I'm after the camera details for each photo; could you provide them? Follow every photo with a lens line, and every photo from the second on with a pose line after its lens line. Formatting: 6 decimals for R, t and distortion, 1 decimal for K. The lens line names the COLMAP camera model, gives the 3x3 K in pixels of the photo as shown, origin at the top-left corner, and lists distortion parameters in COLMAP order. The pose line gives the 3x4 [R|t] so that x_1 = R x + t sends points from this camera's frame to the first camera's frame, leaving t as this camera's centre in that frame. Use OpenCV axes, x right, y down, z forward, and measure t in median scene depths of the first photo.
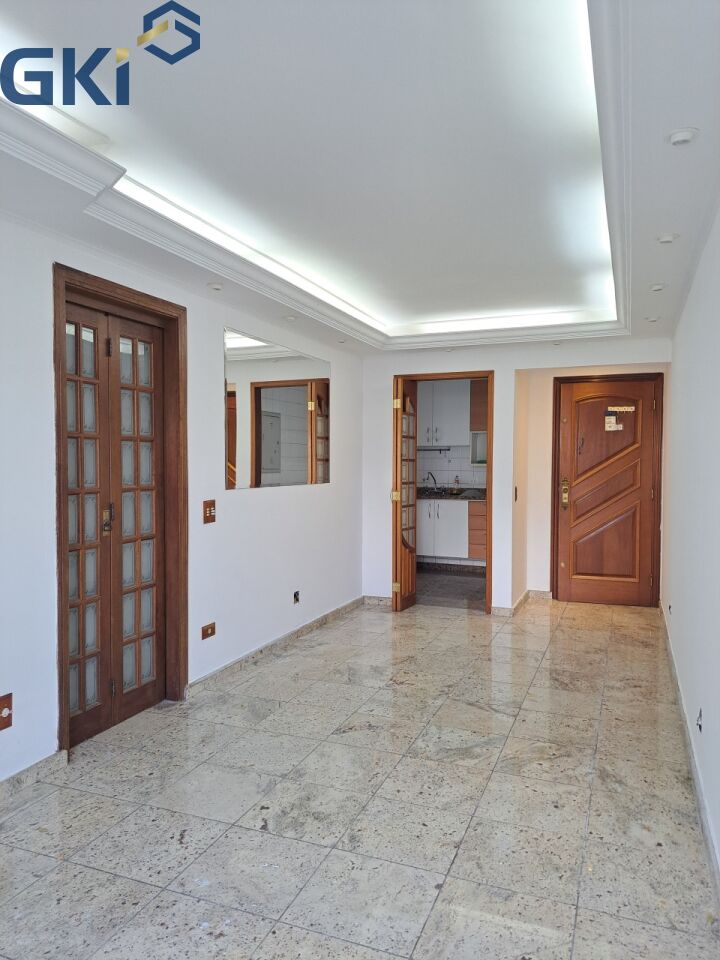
lens RADIAL K [[674.6, 0, 361.0], [0, 674.6, 488.3], [0, 0, 1]] dist [0.074666, -0.142217]
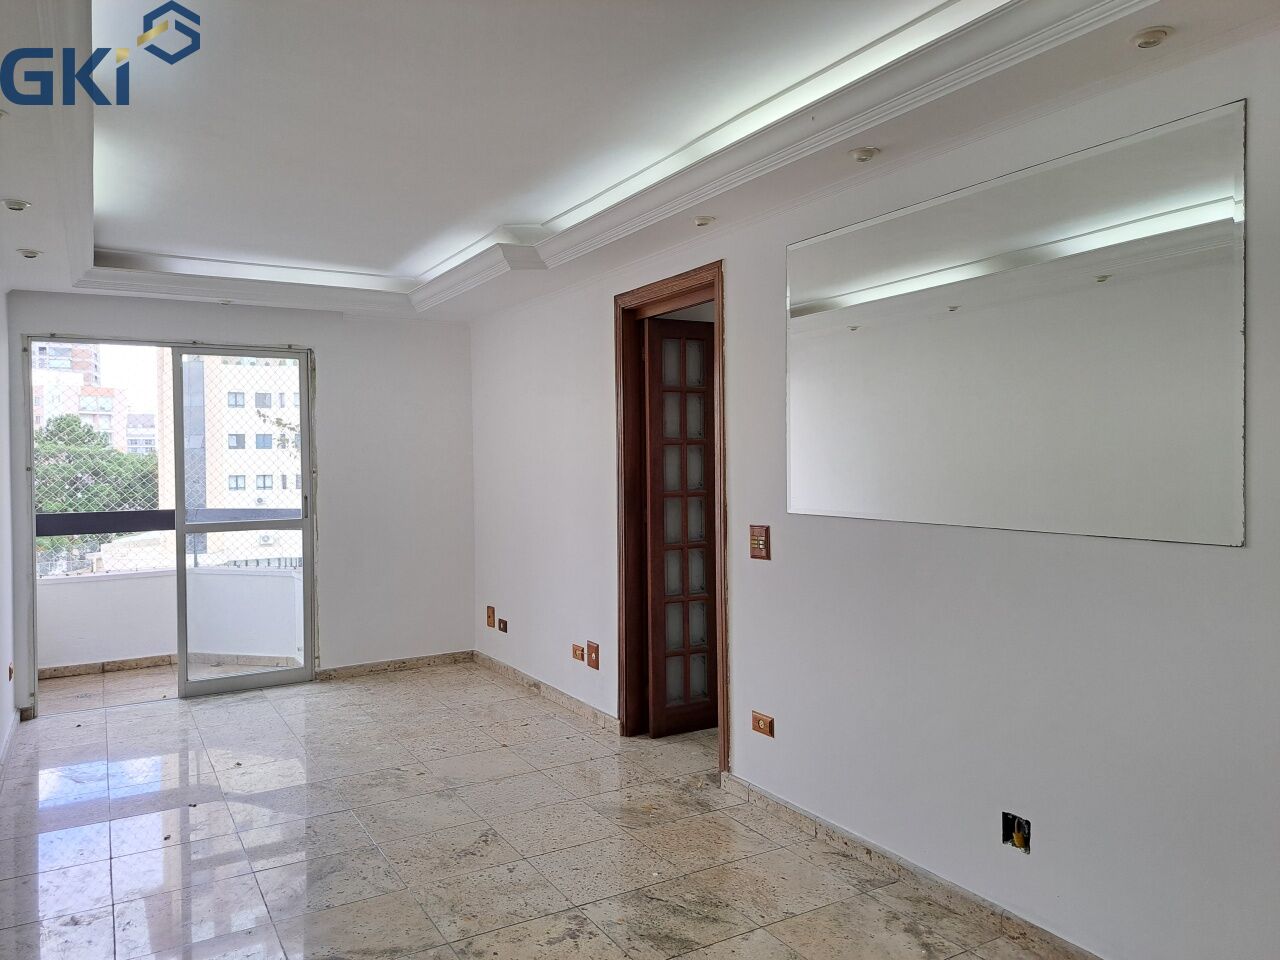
lens RADIAL K [[918.8, 0, 652.7], [0, 918.8, 469.6], [0, 0, 1]] dist [0.060584, -0.061873]
pose [[-0.608858, 0.018479, -0.793064, 0.607711], [-0.019471, 0.999079, 0.038228, -0.076546], [0.793041, 0.038717, -0.607937, 1.610216]]
